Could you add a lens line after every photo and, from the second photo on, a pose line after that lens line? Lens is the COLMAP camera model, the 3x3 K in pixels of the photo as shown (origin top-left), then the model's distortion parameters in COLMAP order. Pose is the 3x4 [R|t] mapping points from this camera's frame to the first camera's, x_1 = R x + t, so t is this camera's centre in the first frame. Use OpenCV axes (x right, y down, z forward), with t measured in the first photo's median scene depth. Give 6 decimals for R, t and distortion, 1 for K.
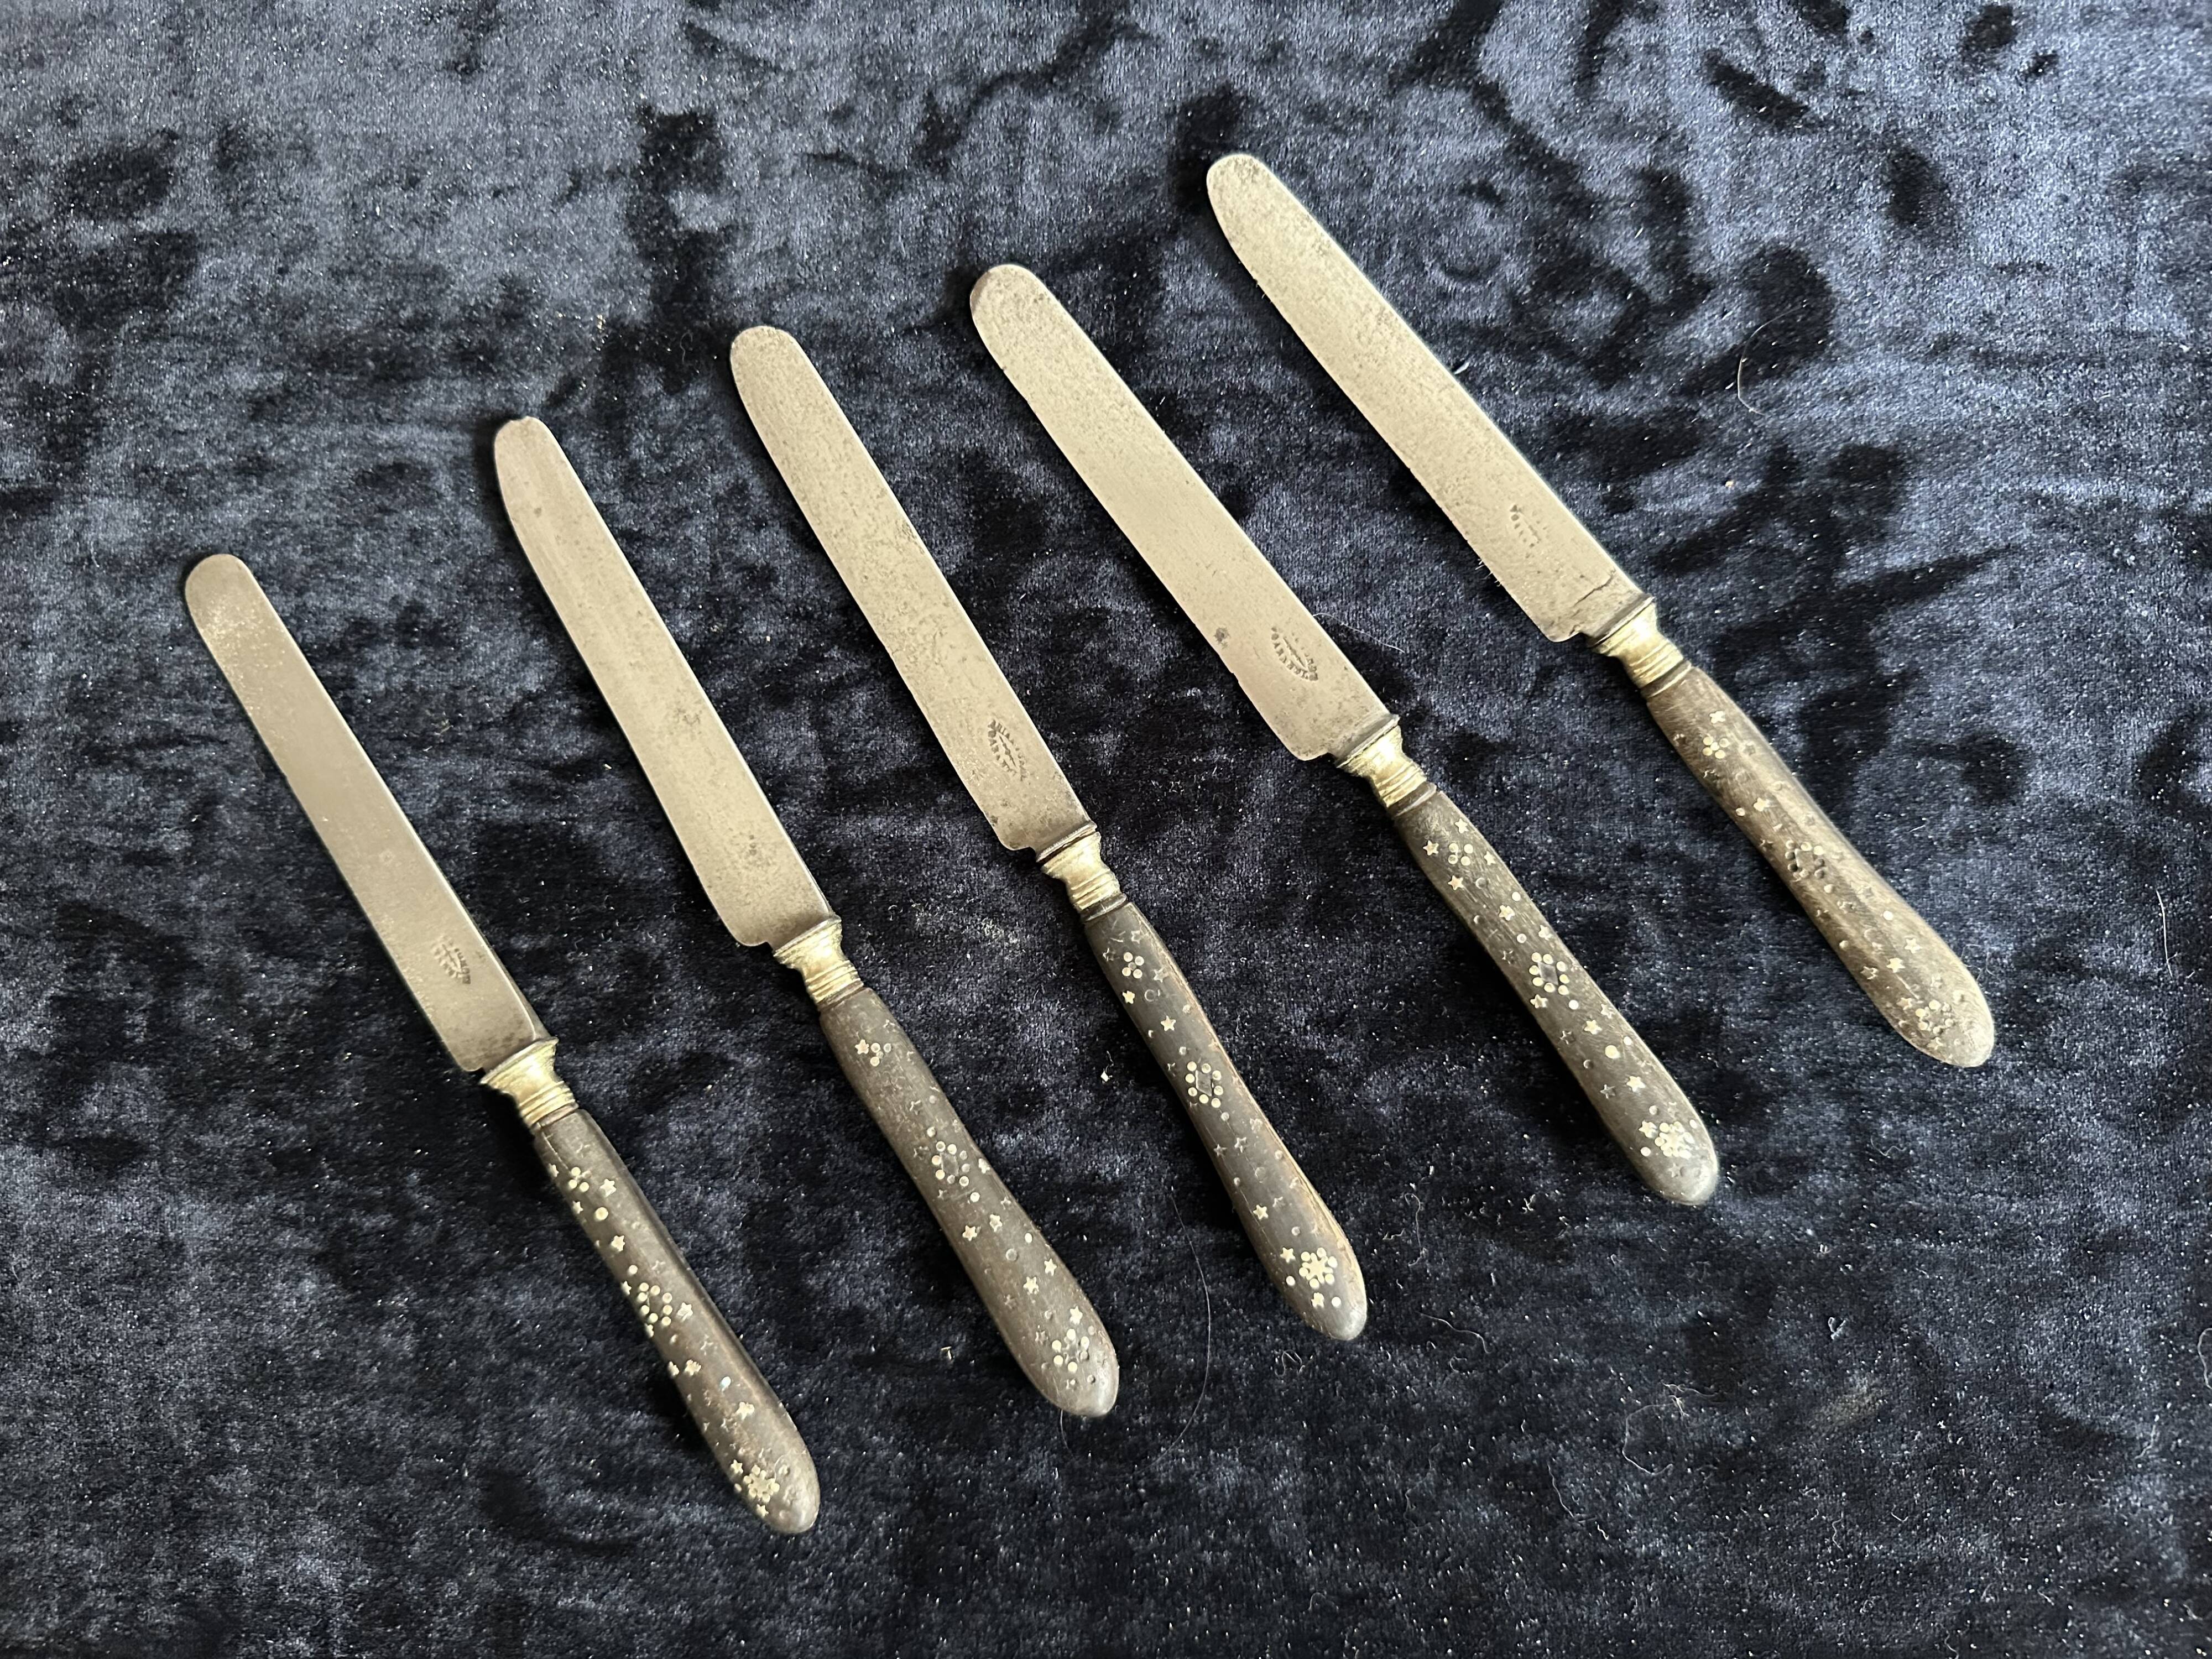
lens RADIAL K [[1624.6, 0, 1106.0], [0, 1624.6, 829.5], [0, 0, 1]] dist [0.148781, -0.432361]
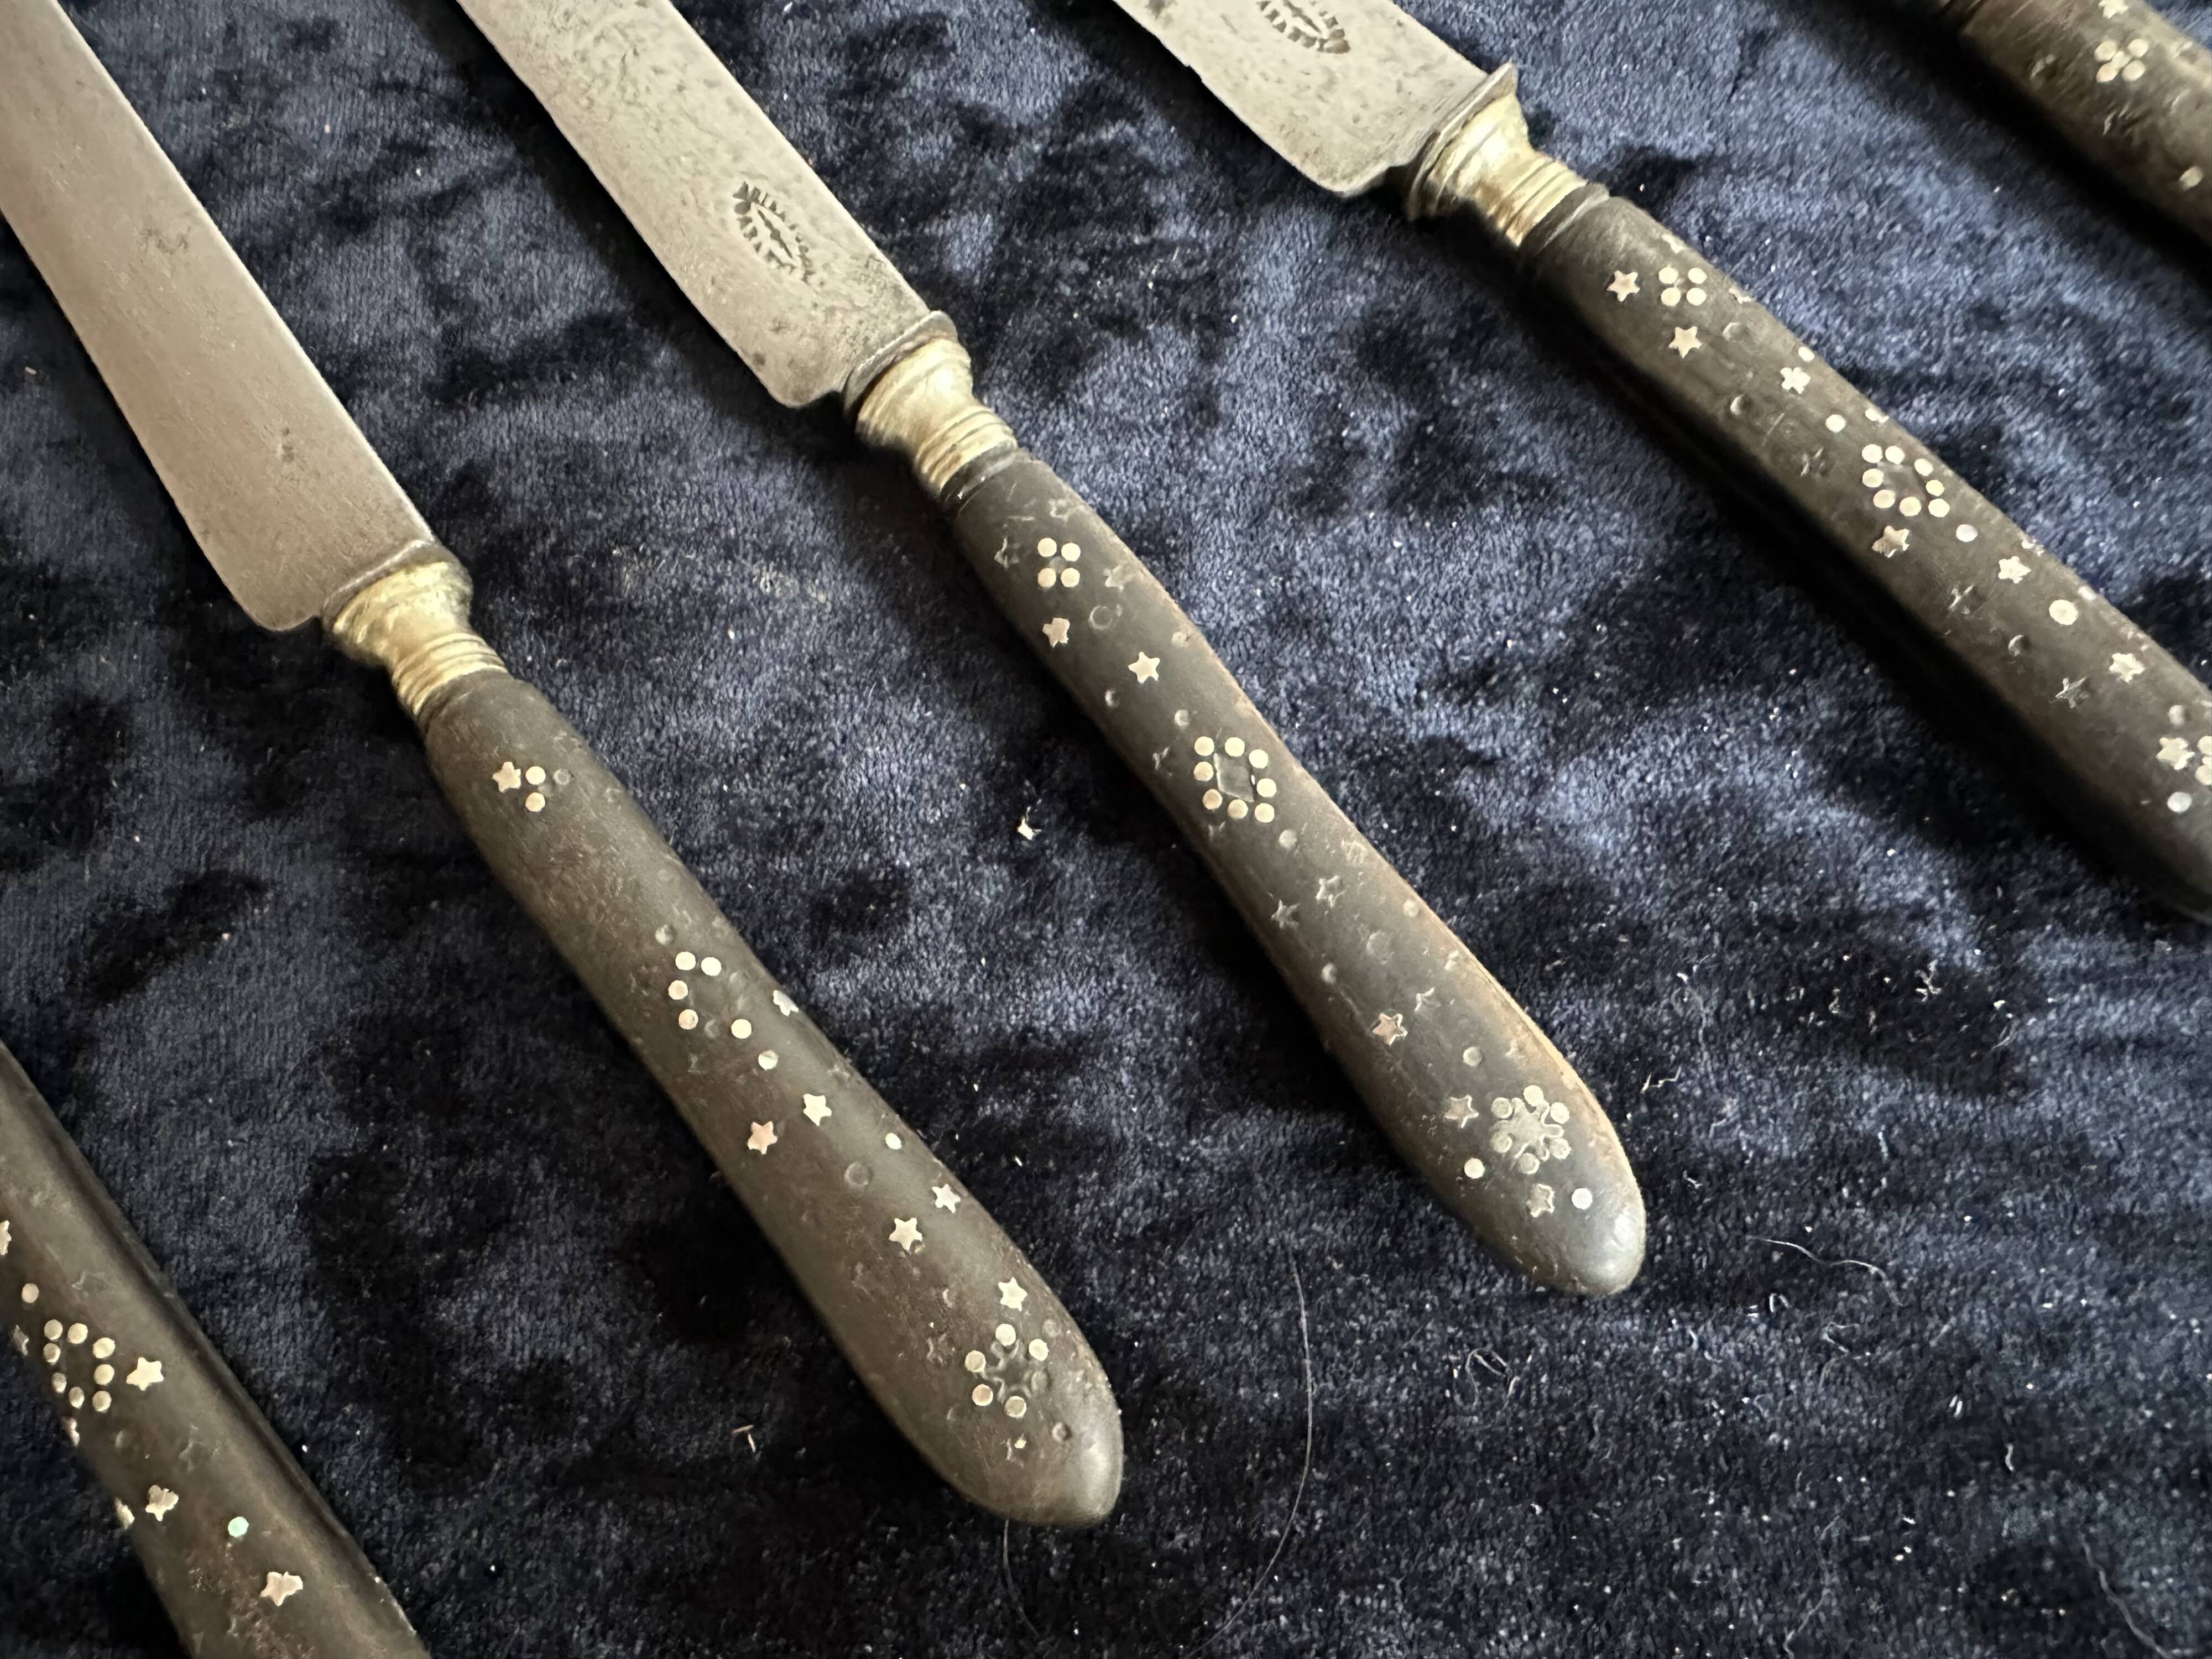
lens RADIAL K [[1610.1, 0, 1043.7], [0, 1610.1, 973.3], [0, 0, 1]] dist [-0.015809, 0.003880]
pose [[0.994684, -0.100175, 0.023828, -0.011237], [0.102745, 0.980858, -0.165412, 0.274665], [-0.006802, 0.166981, 0.985937, 0.534060]]
